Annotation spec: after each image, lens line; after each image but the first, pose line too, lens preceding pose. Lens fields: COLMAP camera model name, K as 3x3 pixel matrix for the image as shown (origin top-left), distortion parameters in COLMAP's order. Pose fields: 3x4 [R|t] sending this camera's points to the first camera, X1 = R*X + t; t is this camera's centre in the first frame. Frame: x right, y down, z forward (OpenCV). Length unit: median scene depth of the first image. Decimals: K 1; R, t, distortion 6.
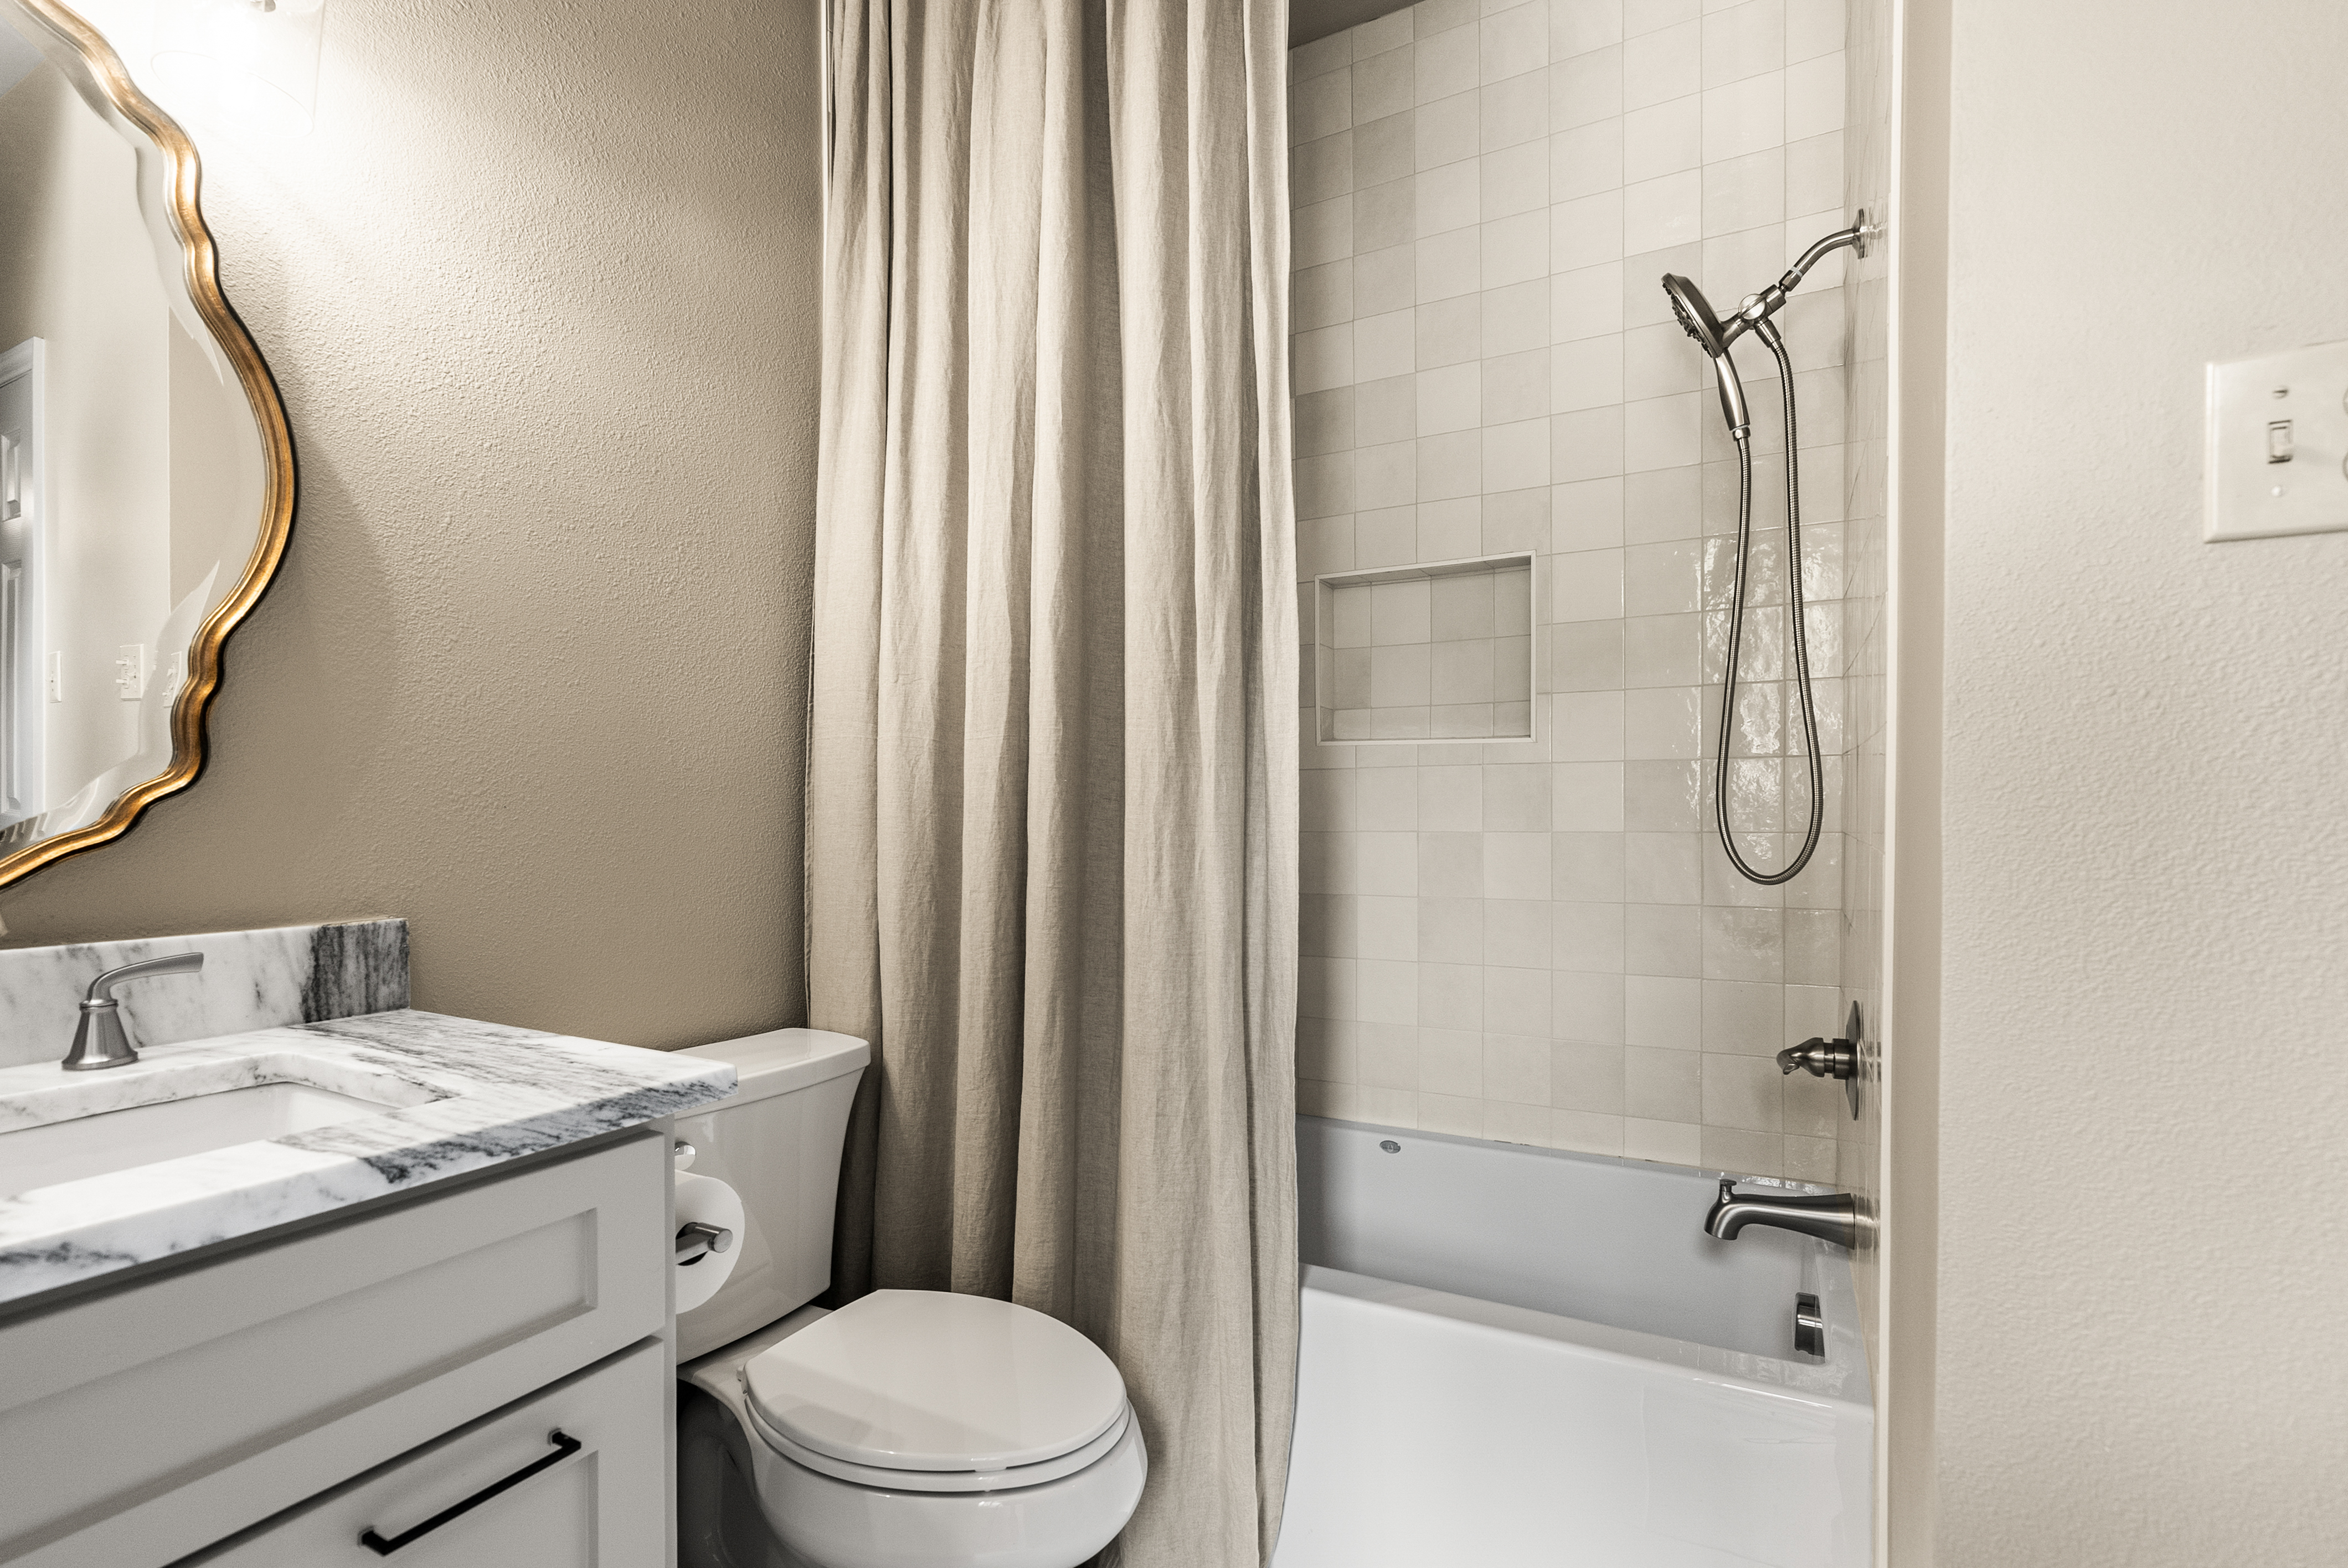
lens RADIAL K [[1072.8, 0, 1174.6], [0, 1072.8, 803.2], [0, 0, 1]] dist [-0.009190, 0.001233]
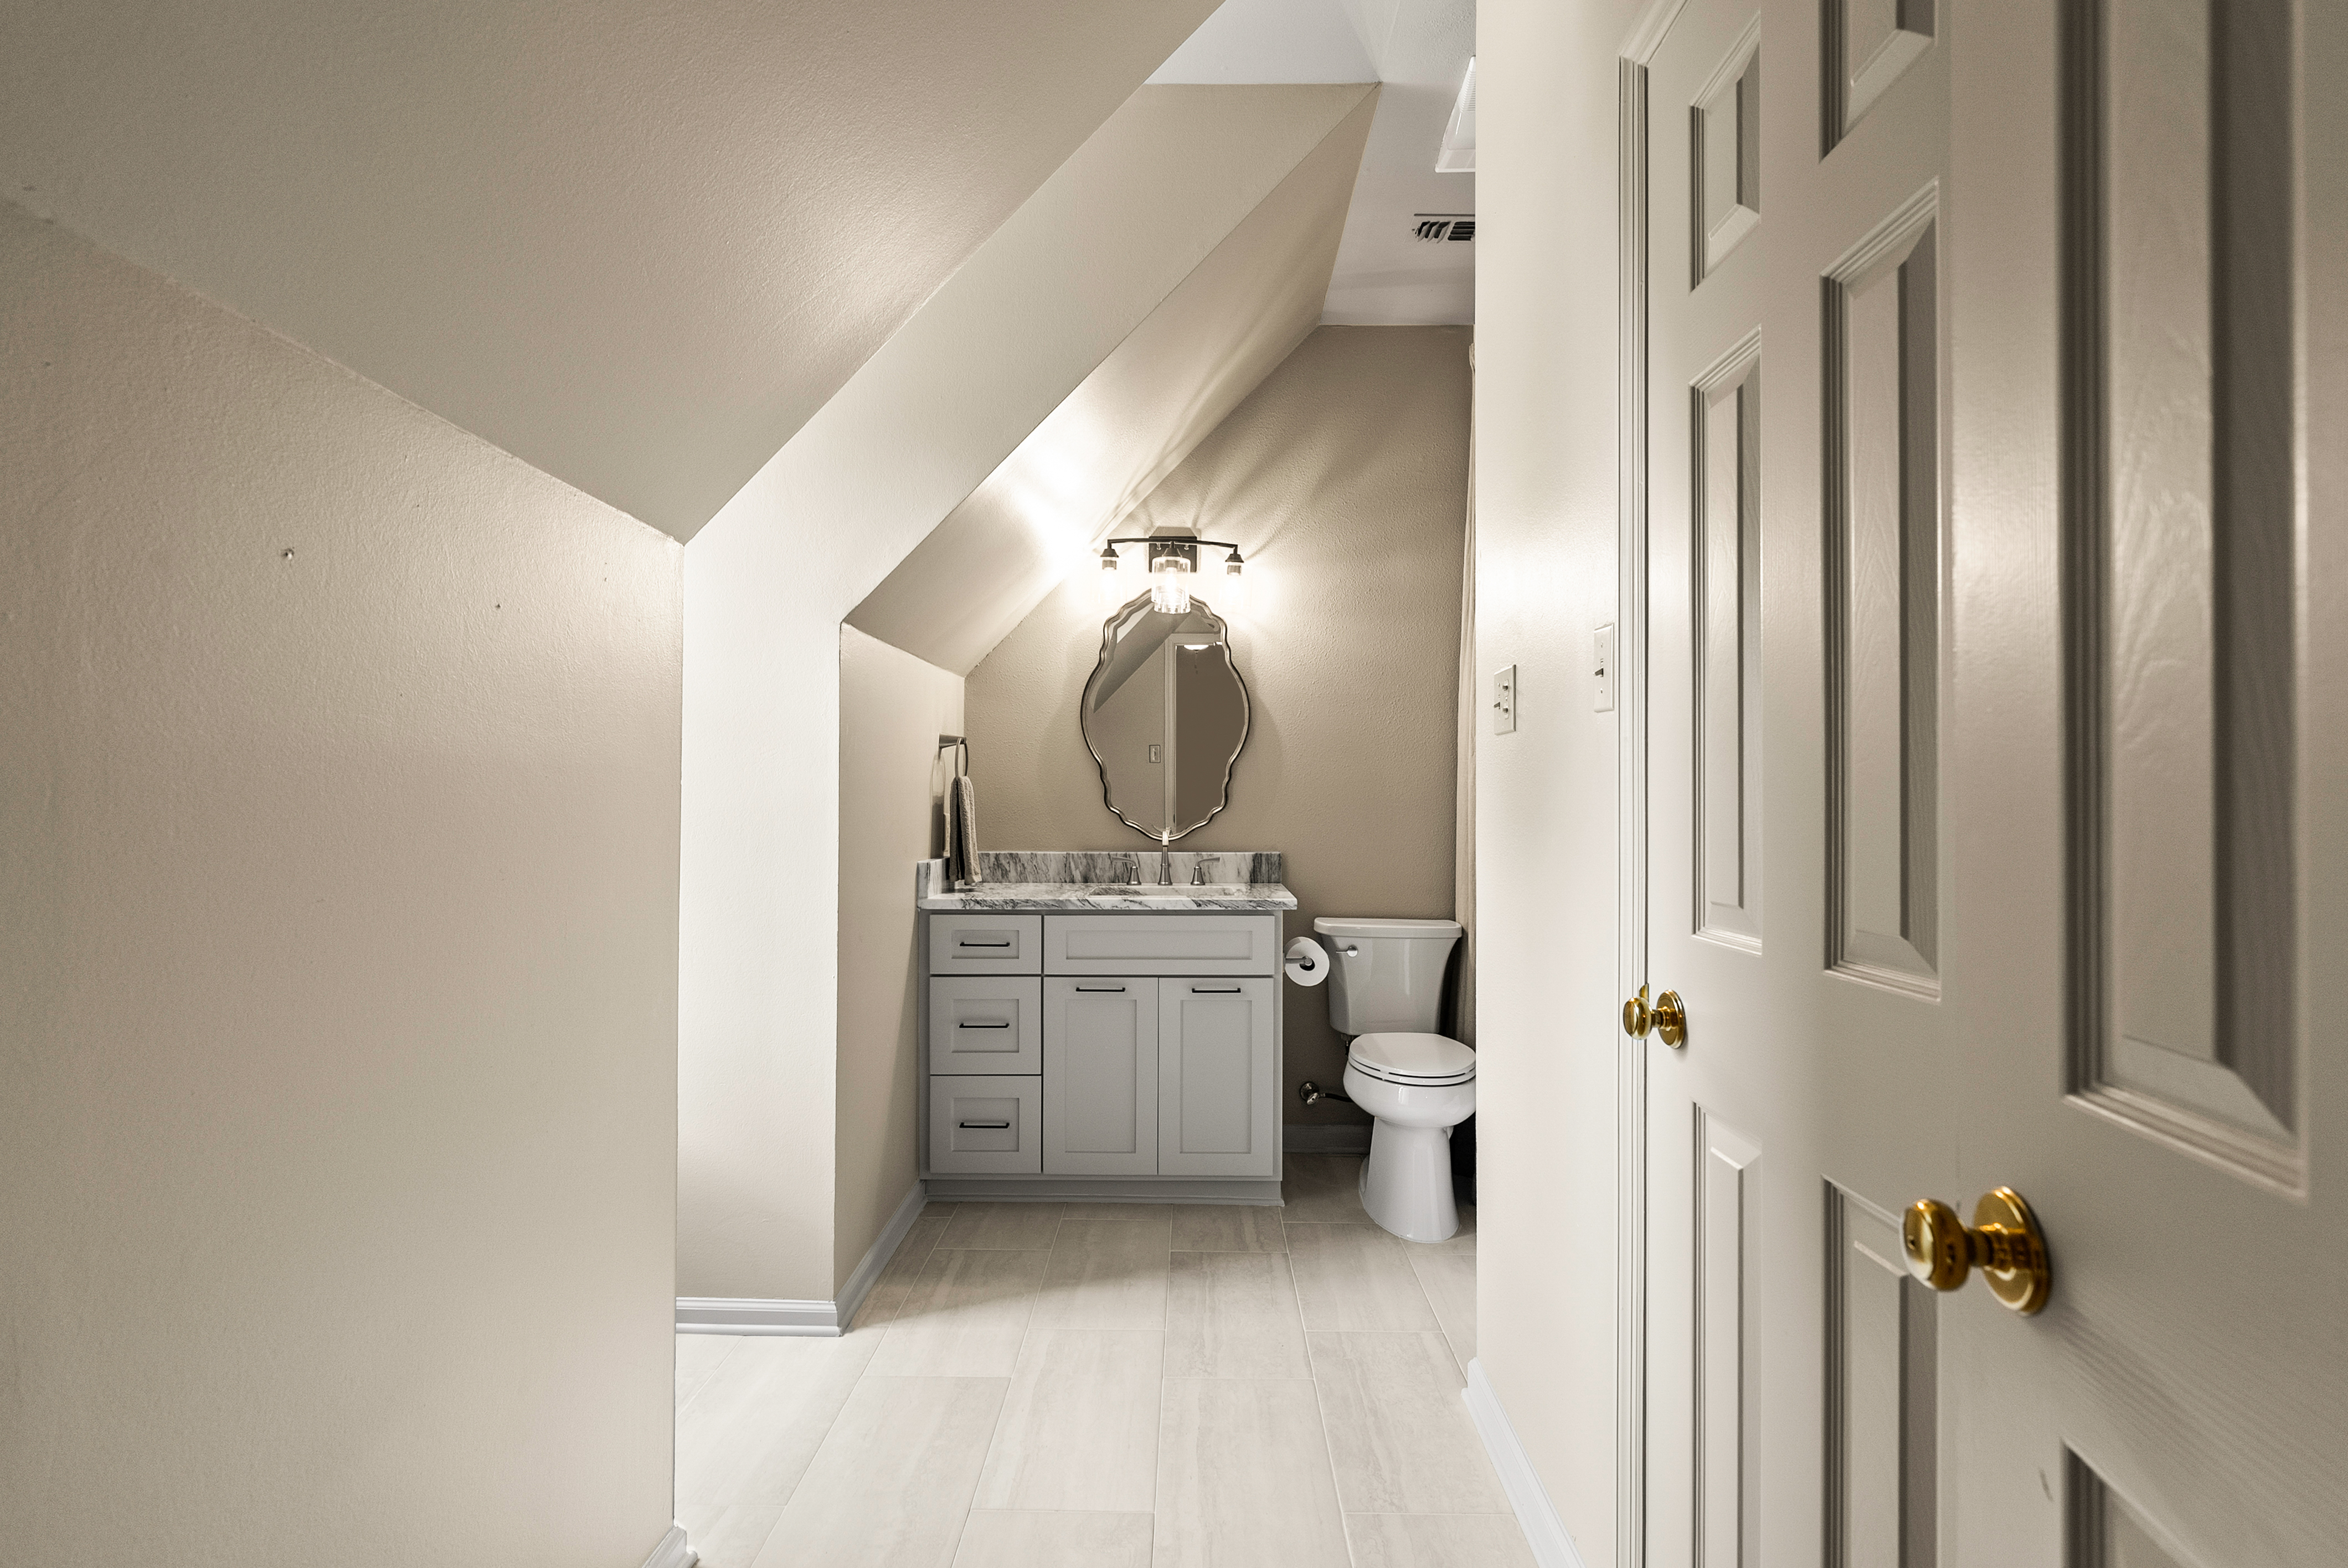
lens RADIAL K [[1072.8, 0, 1176.0], [0, 1072.8, 785.8], [0, 0, 1]] dist [-0.009190, 0.001233]
pose [[0.438125, -0.002663, -0.898910, 2.021688], [-0.001949, 0.999990, -0.003912, -0.073568], [0.898912, 0.003466, 0.438116, -0.628420]]
